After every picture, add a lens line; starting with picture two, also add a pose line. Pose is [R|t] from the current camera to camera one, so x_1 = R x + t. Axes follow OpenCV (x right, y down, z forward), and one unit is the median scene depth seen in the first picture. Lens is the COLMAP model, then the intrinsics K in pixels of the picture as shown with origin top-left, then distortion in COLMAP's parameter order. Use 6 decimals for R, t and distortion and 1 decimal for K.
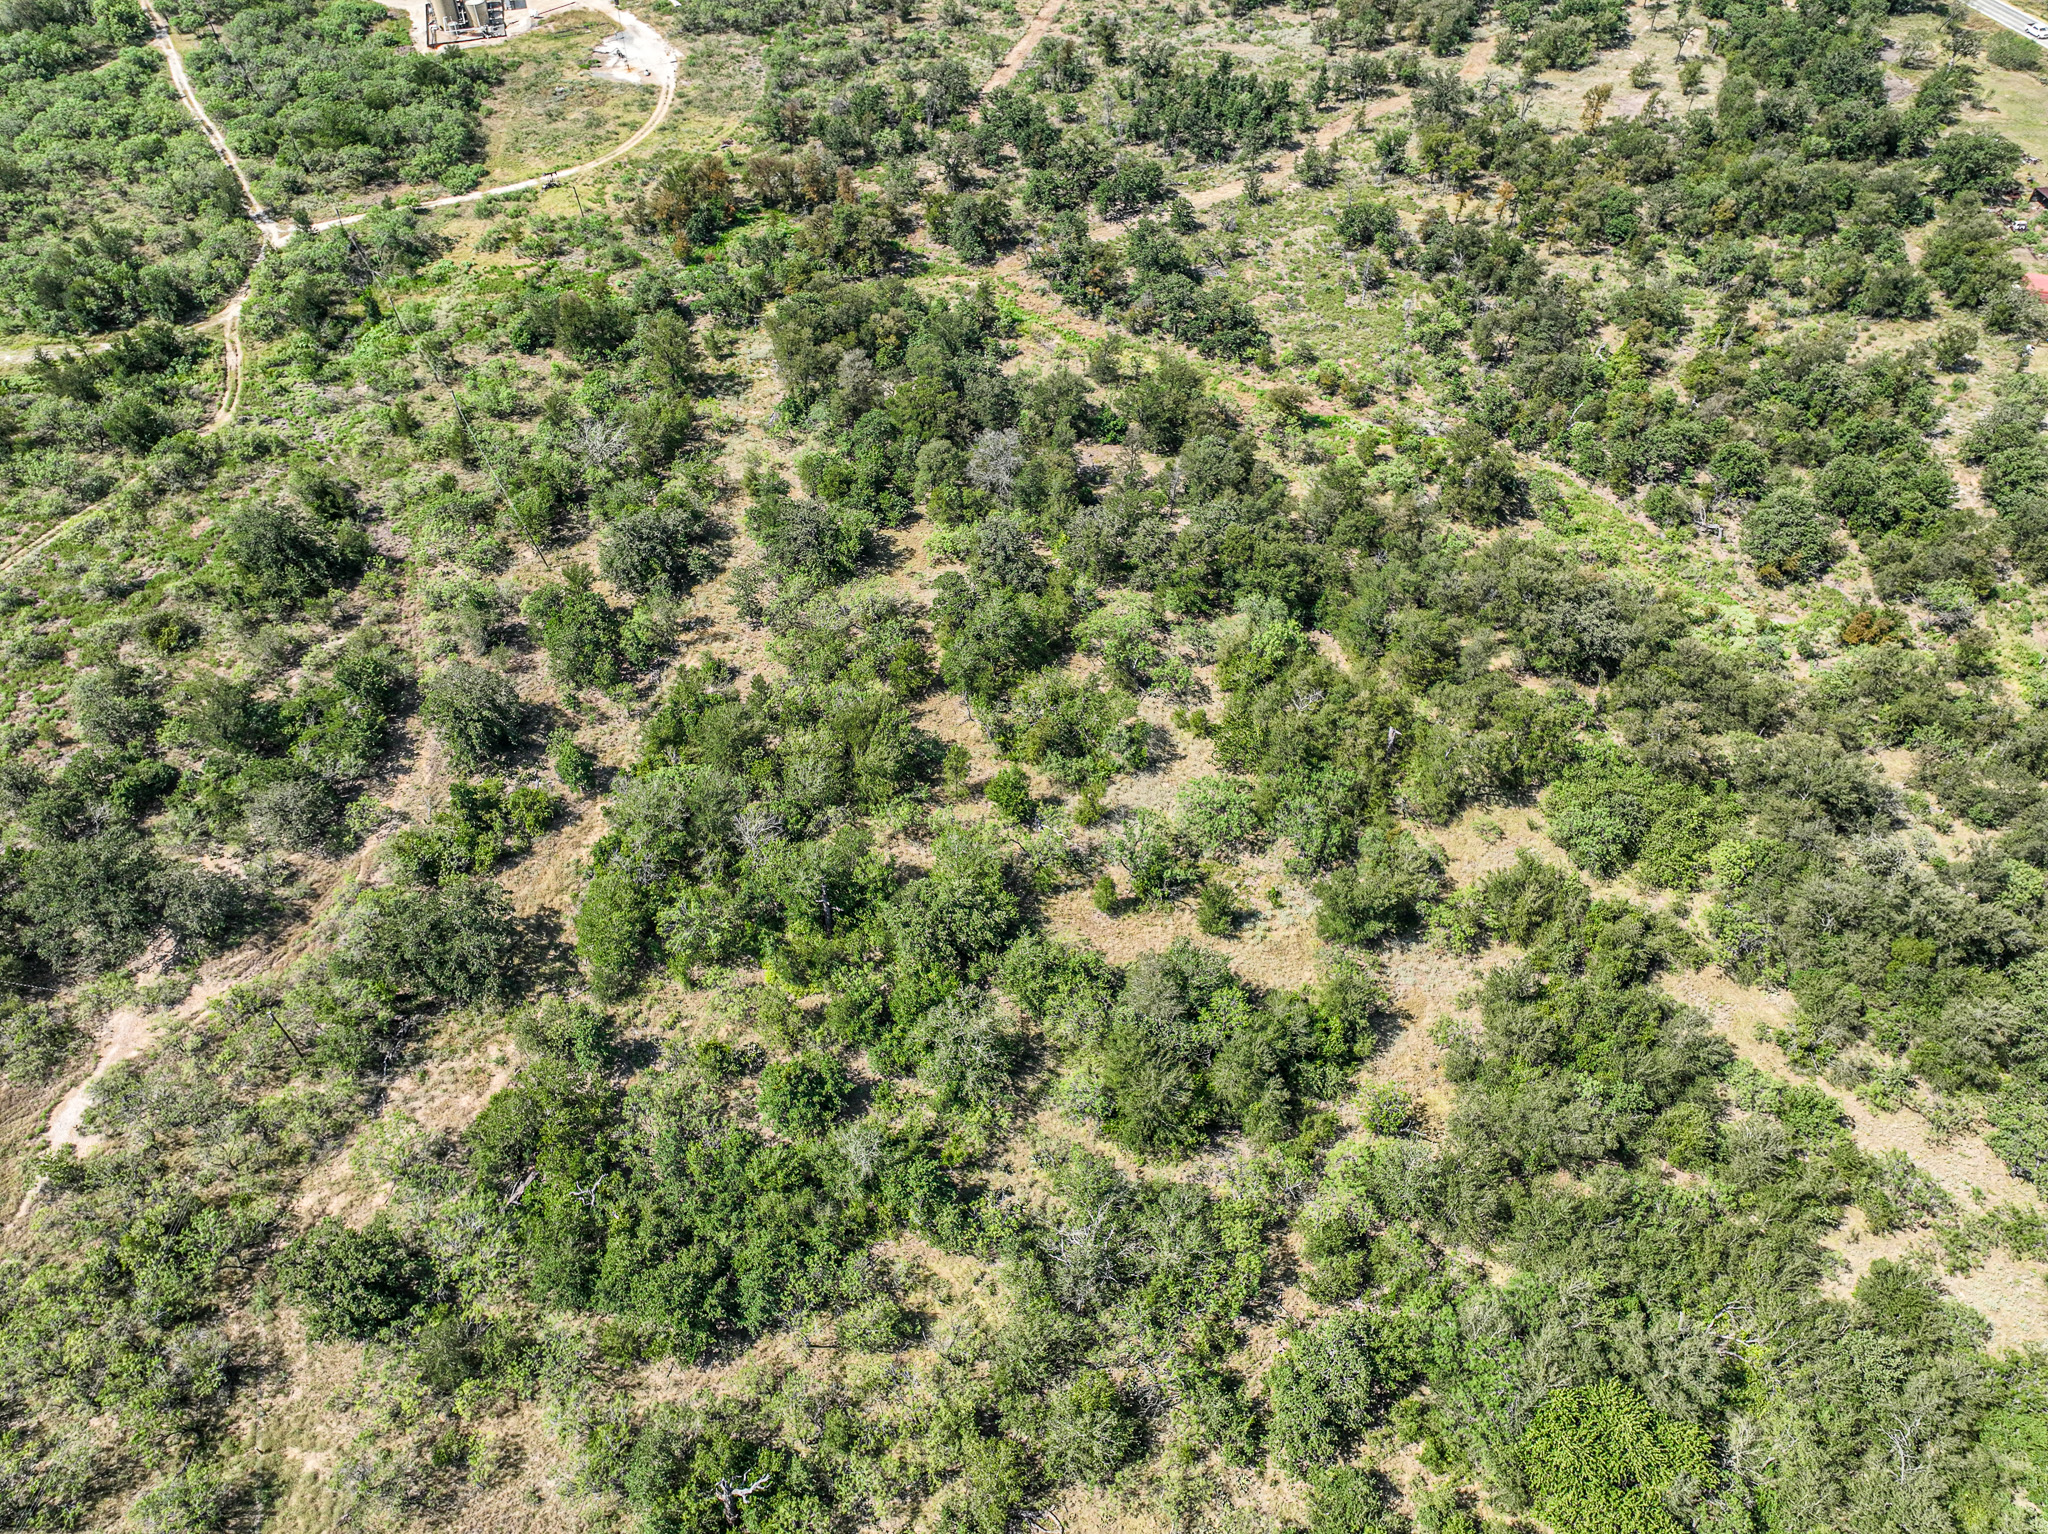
lens RADIAL K [[1429.4, 0, 1024.0], [0, 1429.4, 767.0], [0, 0, 1]] dist [-0.011116, 0.030179]
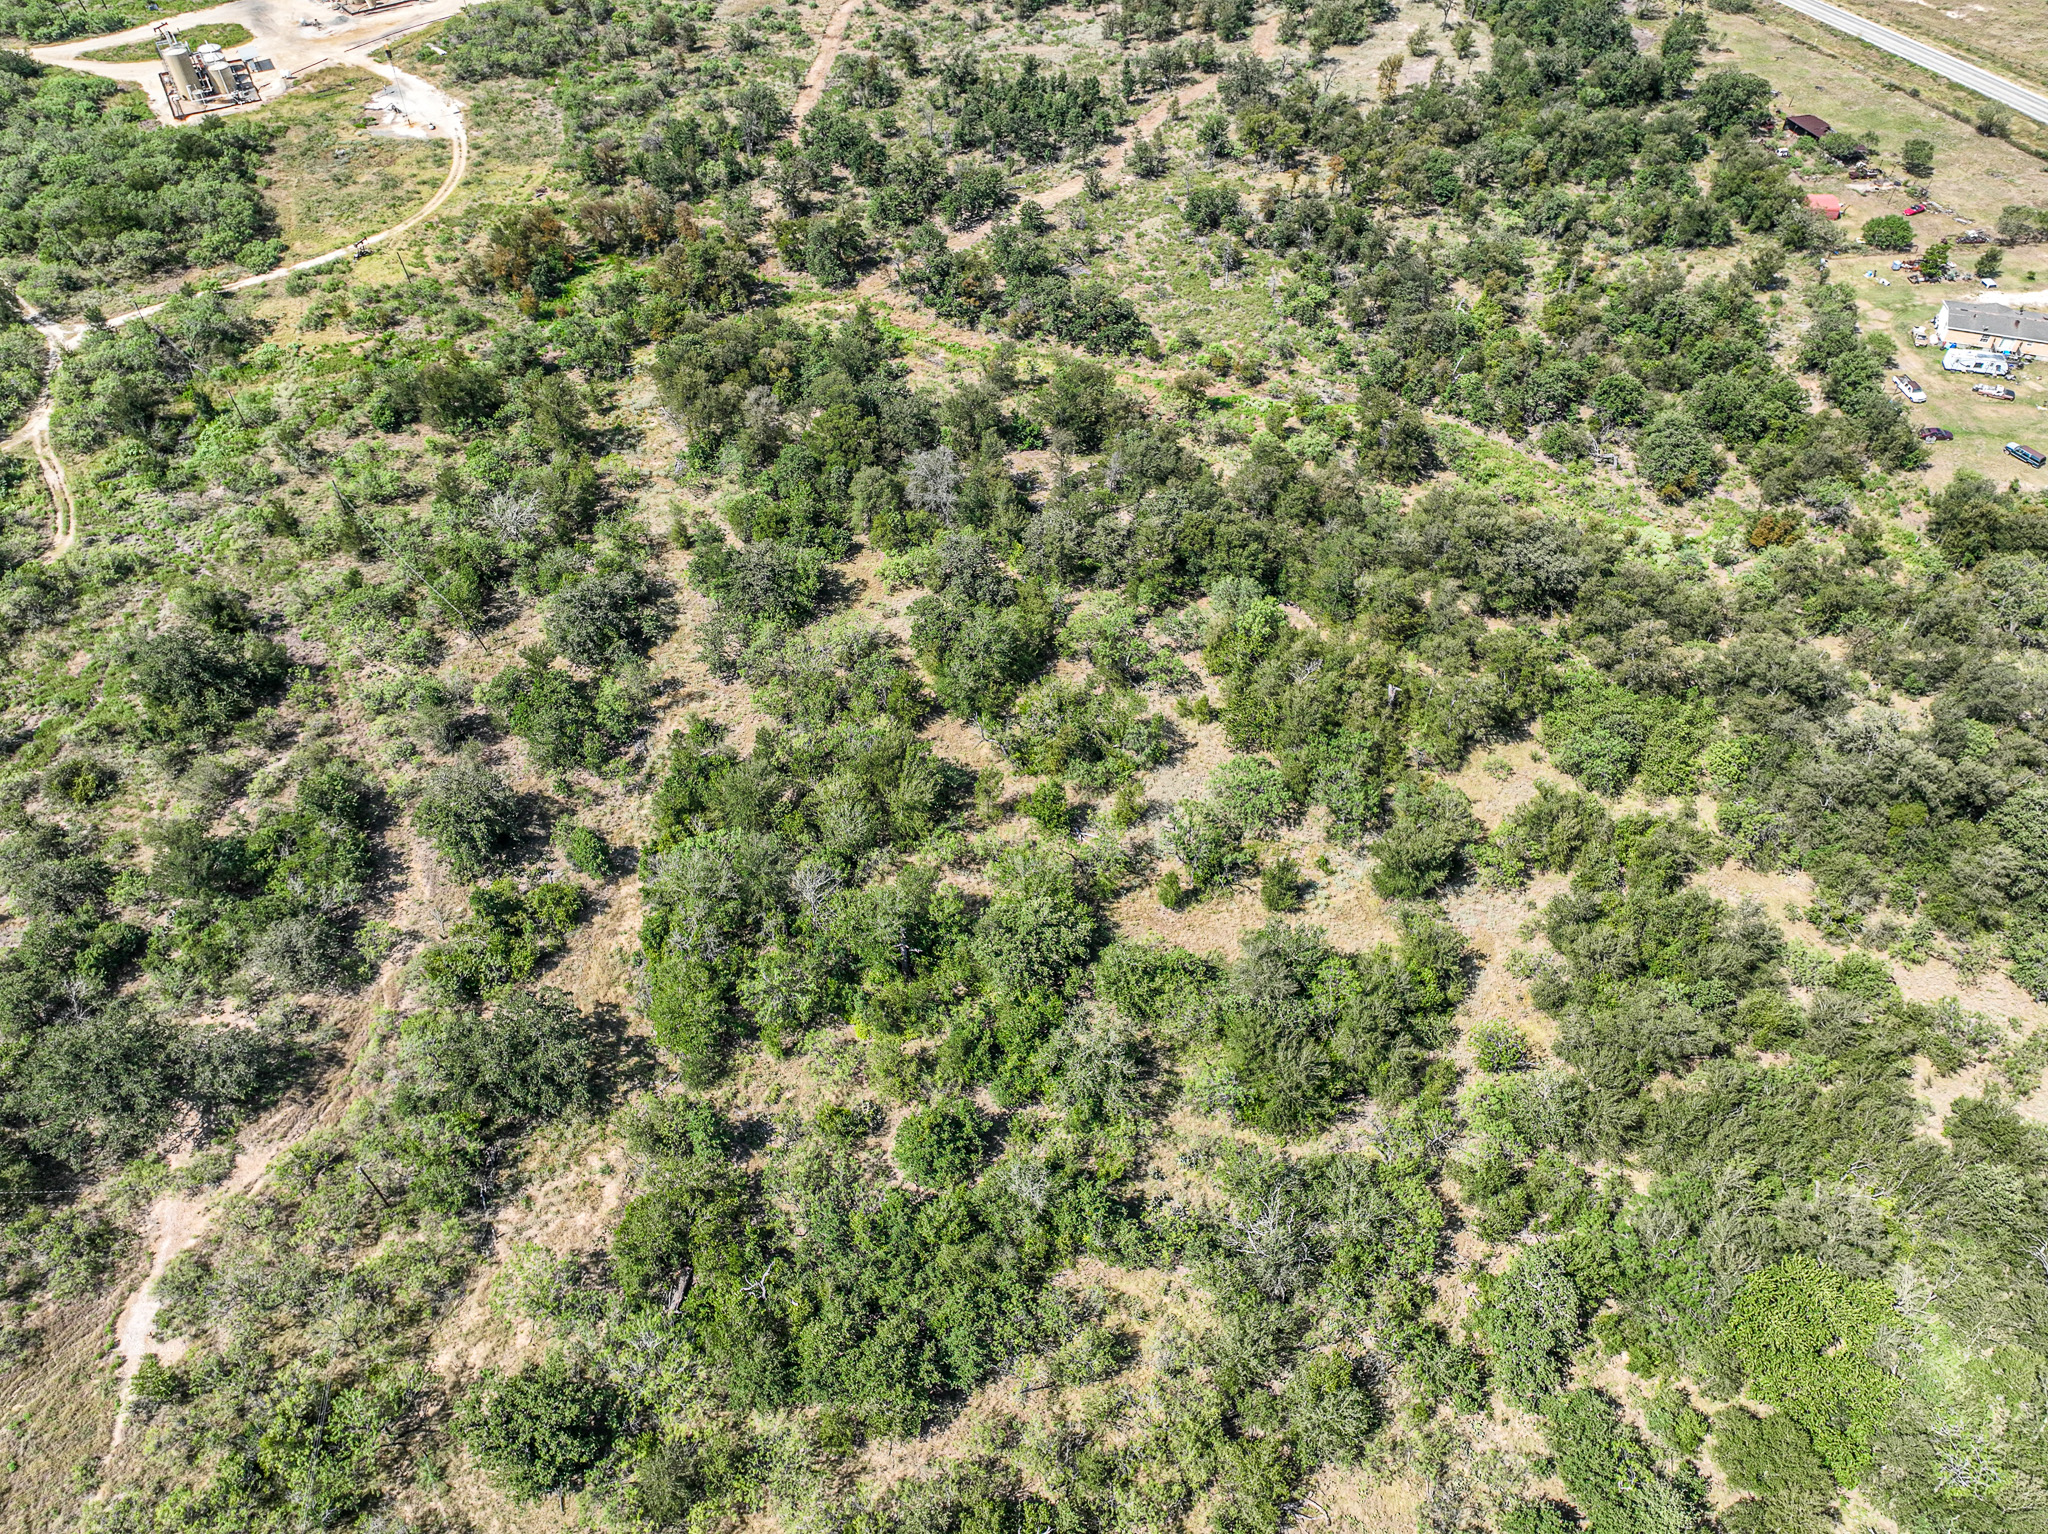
lens RADIAL K [[1429.4, 0, 1024.0], [0, 1429.4, 767.0], [0, 0, 1]] dist [-0.011116, 0.030179]
pose [[0.976820, -0.156101, 0.146476, -0.145093], [0.156832, 0.987603, 0.006618, -0.015746], [-0.145693, 0.016508, 0.989192, 0.014297]]
